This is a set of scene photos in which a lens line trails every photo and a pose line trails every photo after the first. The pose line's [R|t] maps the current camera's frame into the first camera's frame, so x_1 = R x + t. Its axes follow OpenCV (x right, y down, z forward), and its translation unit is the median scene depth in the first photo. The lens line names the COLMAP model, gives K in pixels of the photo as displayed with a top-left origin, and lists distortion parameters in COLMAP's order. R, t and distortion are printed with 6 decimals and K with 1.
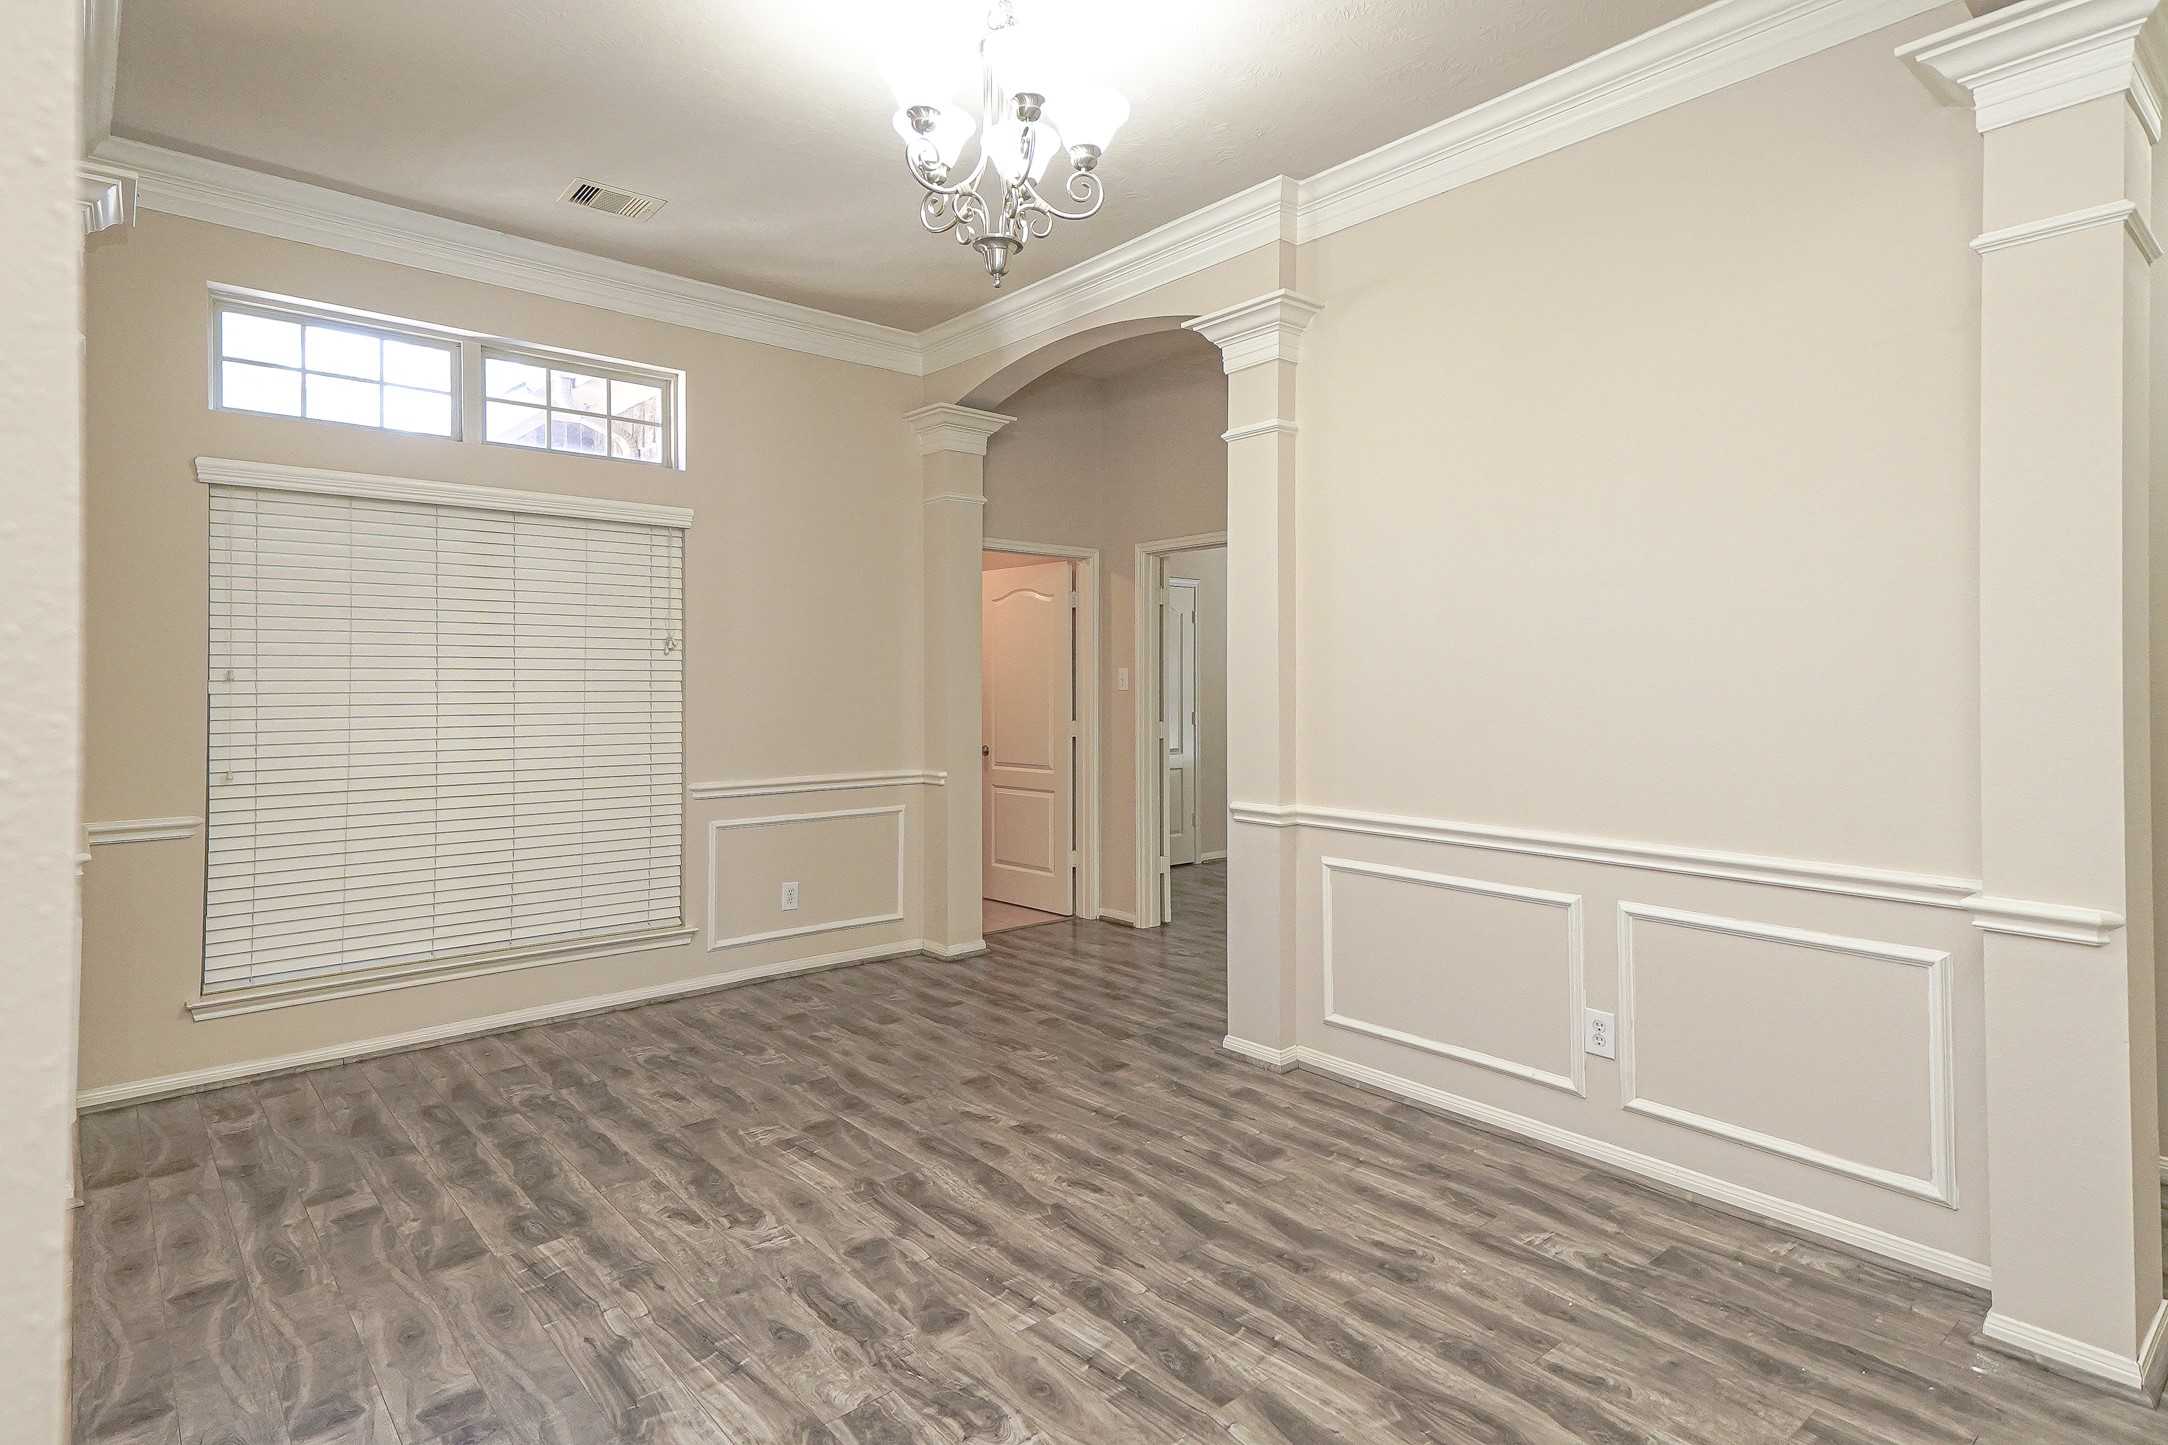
lens RADIAL K [[1133.5, 0, 1050.5], [0, 1133.5, 683.4], [0, 0, 1]] dist [0.062283, -0.001079]
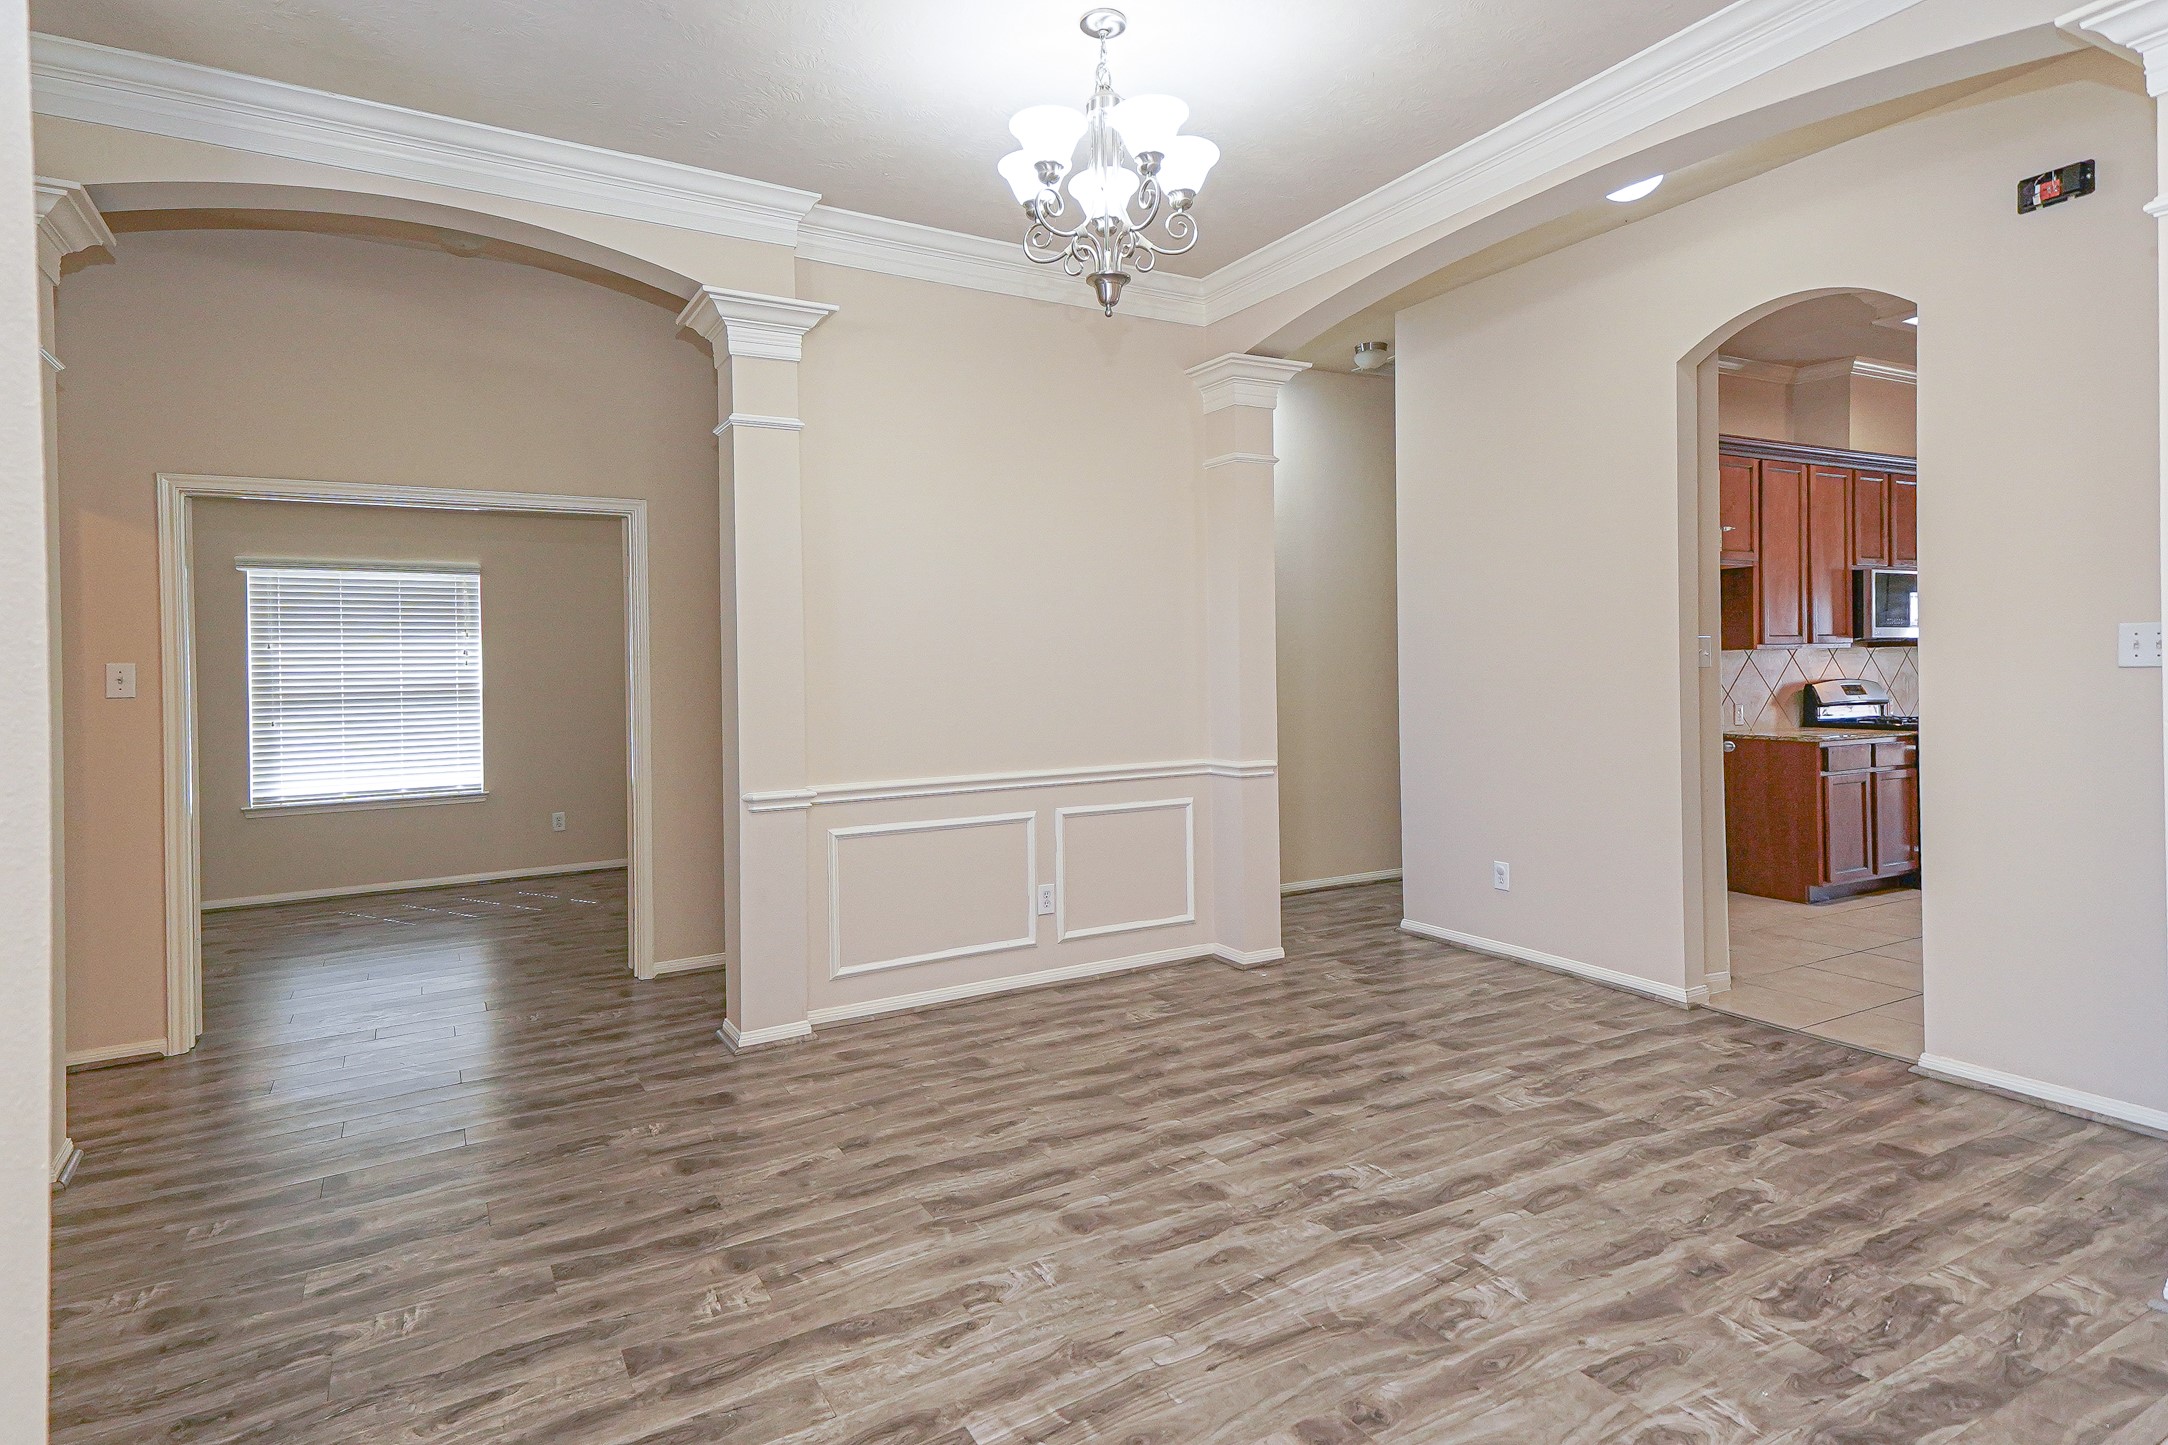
lens RADIAL K [[1143.8, 0, 1089.3], [0, 1143.8, 663.5], [0, 0, 1]] dist [0.058351, -0.000490]
pose [[0.170132, -0.000499, 0.985421, -0.941855], [0.021917, 0.999754, -0.003278, 0.004013], [-0.985178, 0.022155, 0.170101, 0.658063]]
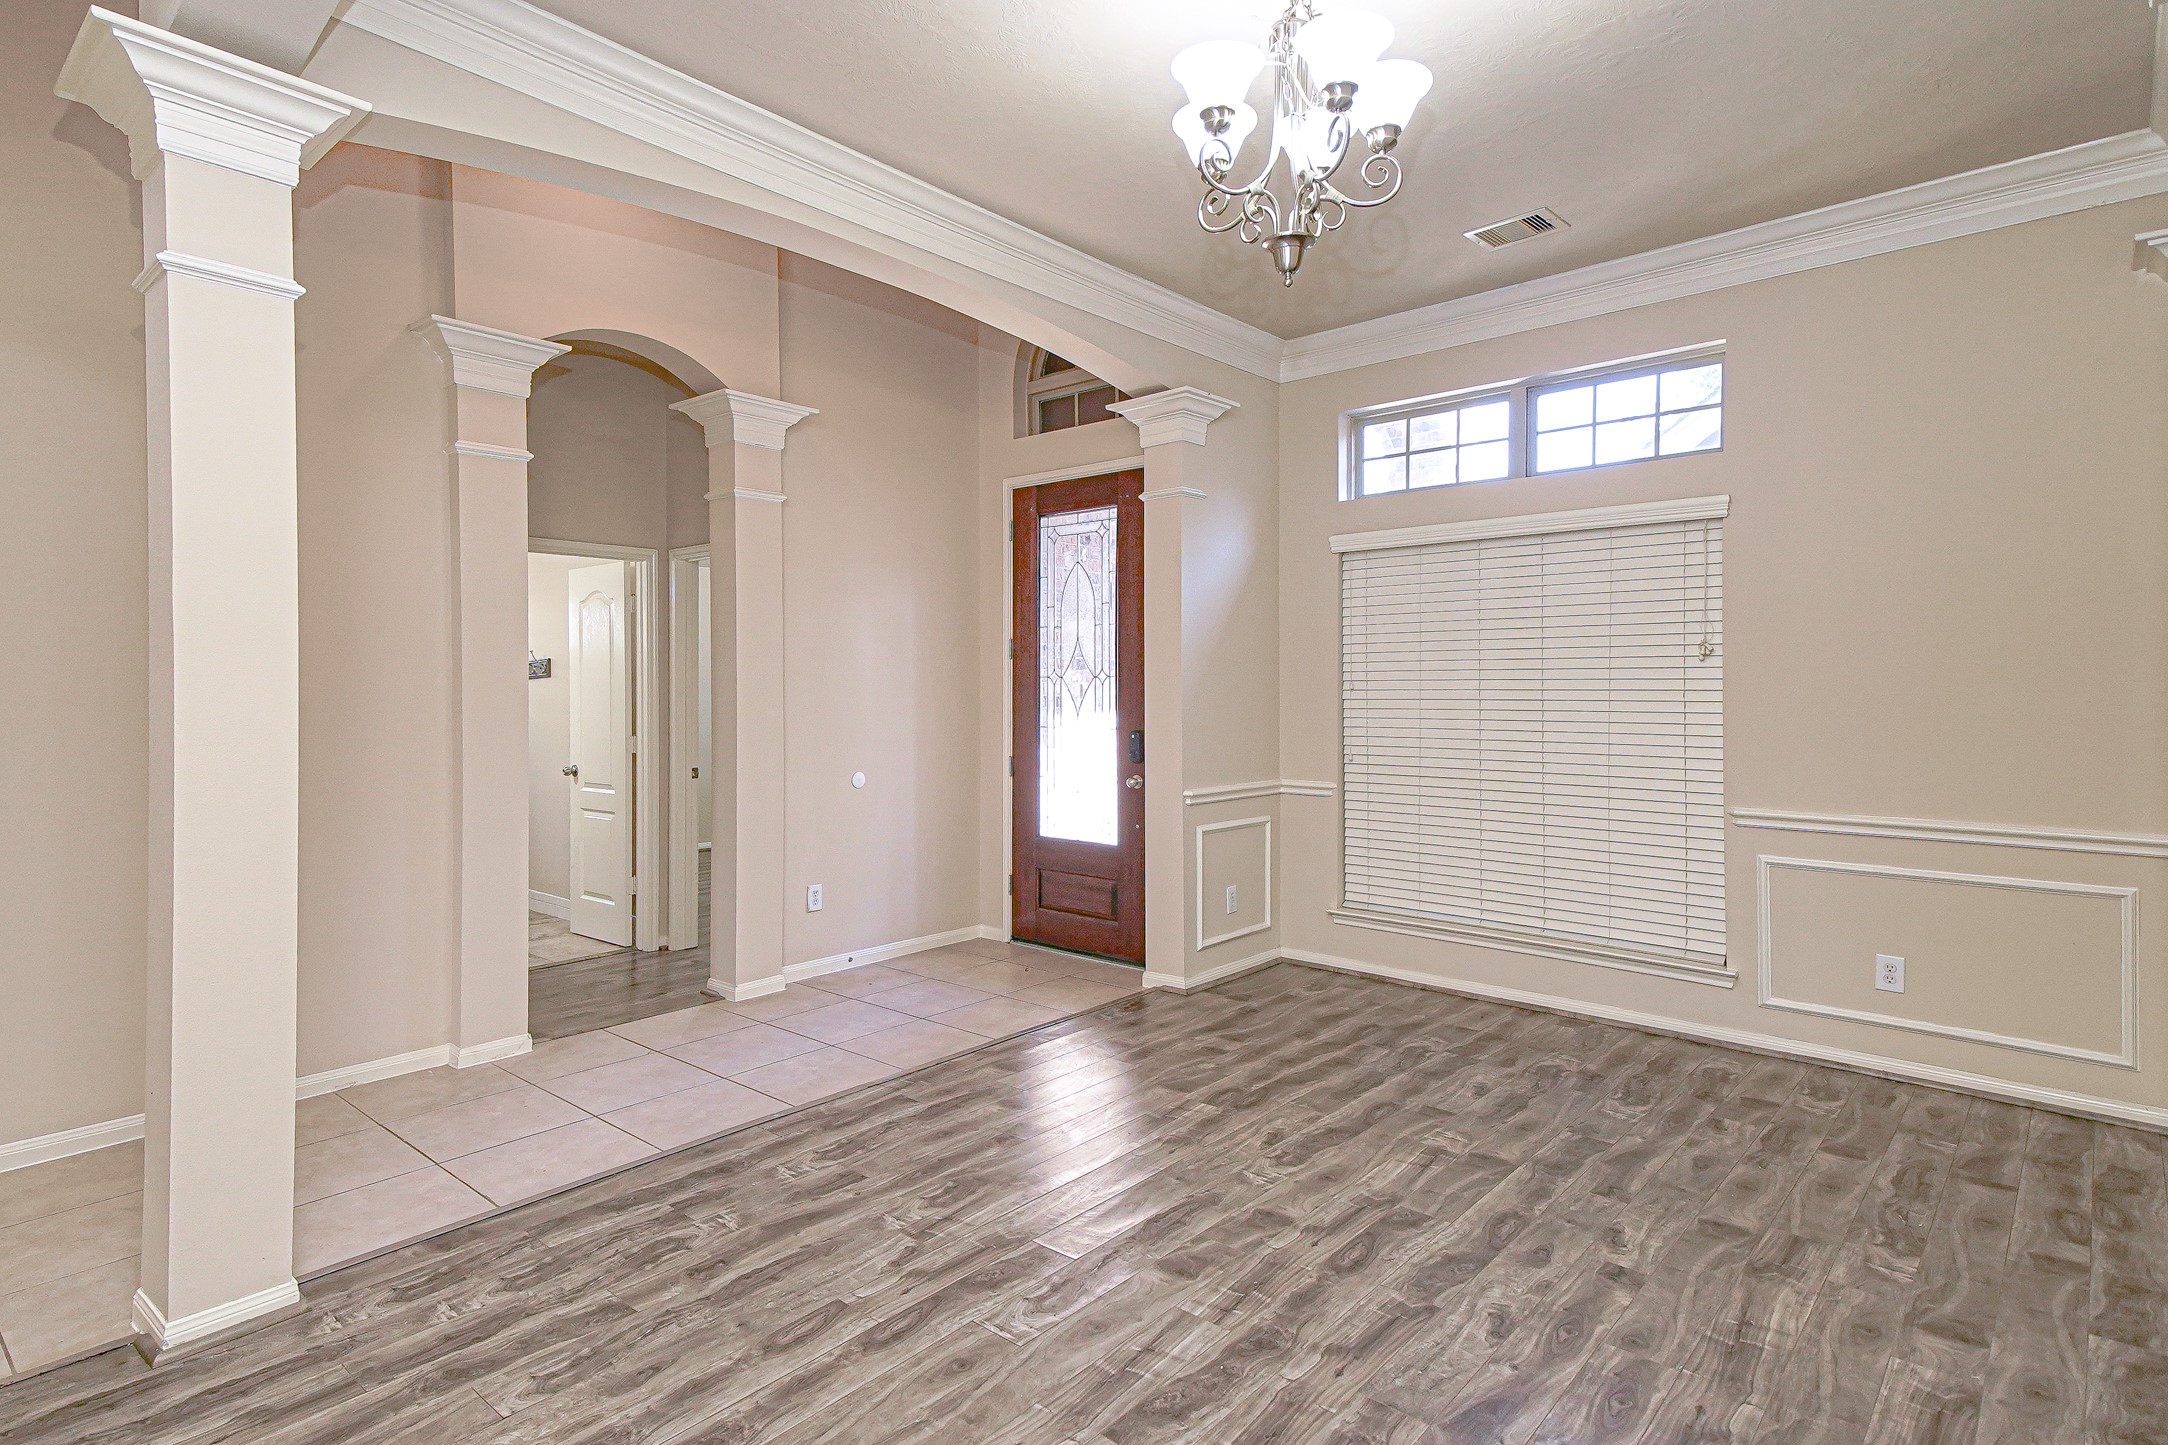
lens RADIAL K [[1133.6, 0, 1076.2], [0, 1133.6, 703.8], [0, 0, 1]] dist [0.047054, -0.001794]
pose [[0.149790, 0.012609, -0.988637, 0.704539], [-0.003630, 0.999919, 0.012203, -0.001020], [0.988711, 0.001761, 0.149823, 0.536560]]
